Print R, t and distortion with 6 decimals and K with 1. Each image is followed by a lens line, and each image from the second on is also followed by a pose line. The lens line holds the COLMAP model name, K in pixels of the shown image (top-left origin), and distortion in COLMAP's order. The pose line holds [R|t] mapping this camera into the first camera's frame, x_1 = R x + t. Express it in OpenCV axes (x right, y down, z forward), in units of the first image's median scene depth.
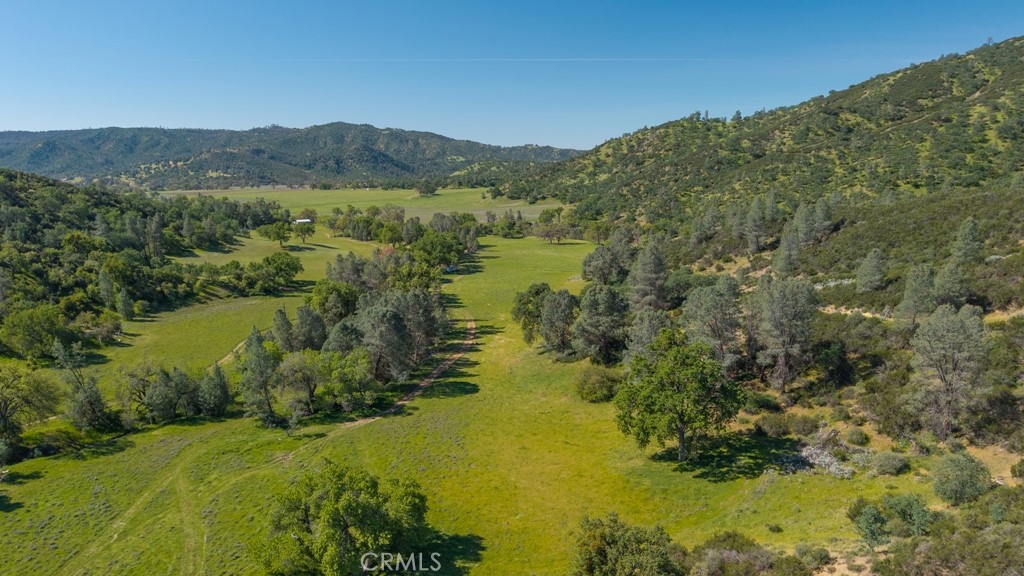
lens RADIAL K [[710.7, 0, 510.2], [0, 710.7, 289.8], [0, 0, 1]] dist [0.017466, -0.003523]
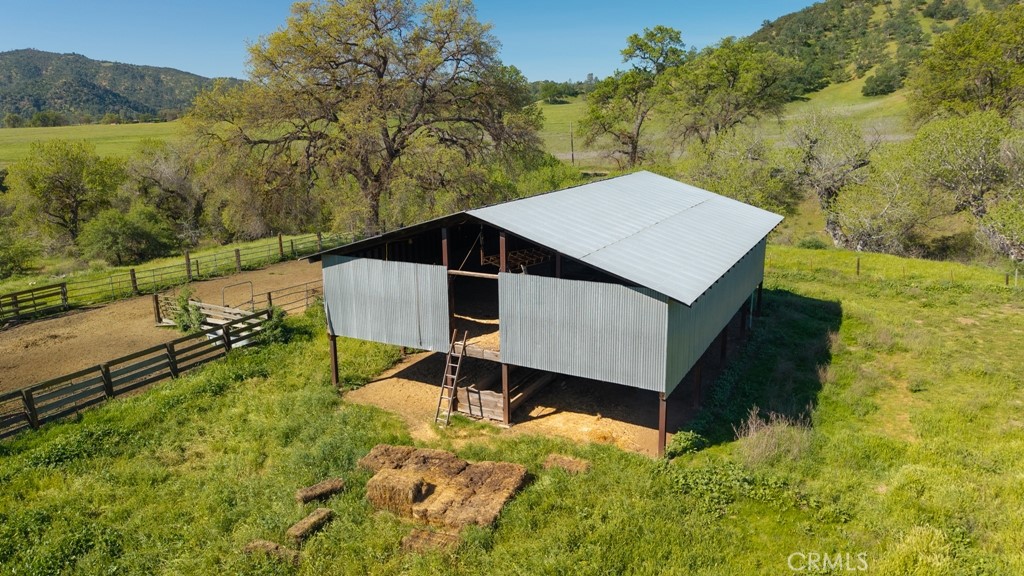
lens RADIAL K [[710.7, 0, 511.8], [0, 710.7, 282.7], [0, 0, 1]] dist [0.017466, -0.003523]
pose [[0.937652, -0.089442, 0.335869, -0.061729], [0.072609, 0.995408, 0.062373, -0.020968], [-0.339906, -0.034097, 0.939841, 0.201367]]
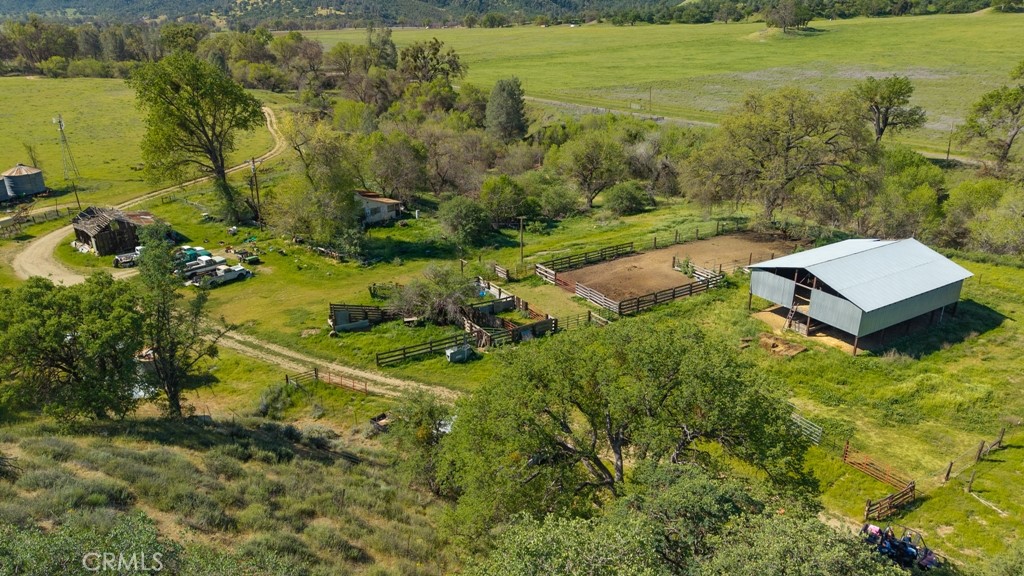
lens RADIAL K [[710.7, 0, 511.5], [0, 710.7, 286.0], [0, 0, 1]] dist [0.017466, -0.003523]
pose [[0.985473, 0.062455, -0.157929, -0.063661], [-0.030995, 0.980447, 0.194327, -0.023057], [0.166977, -0.186609, 0.968140, 0.192251]]
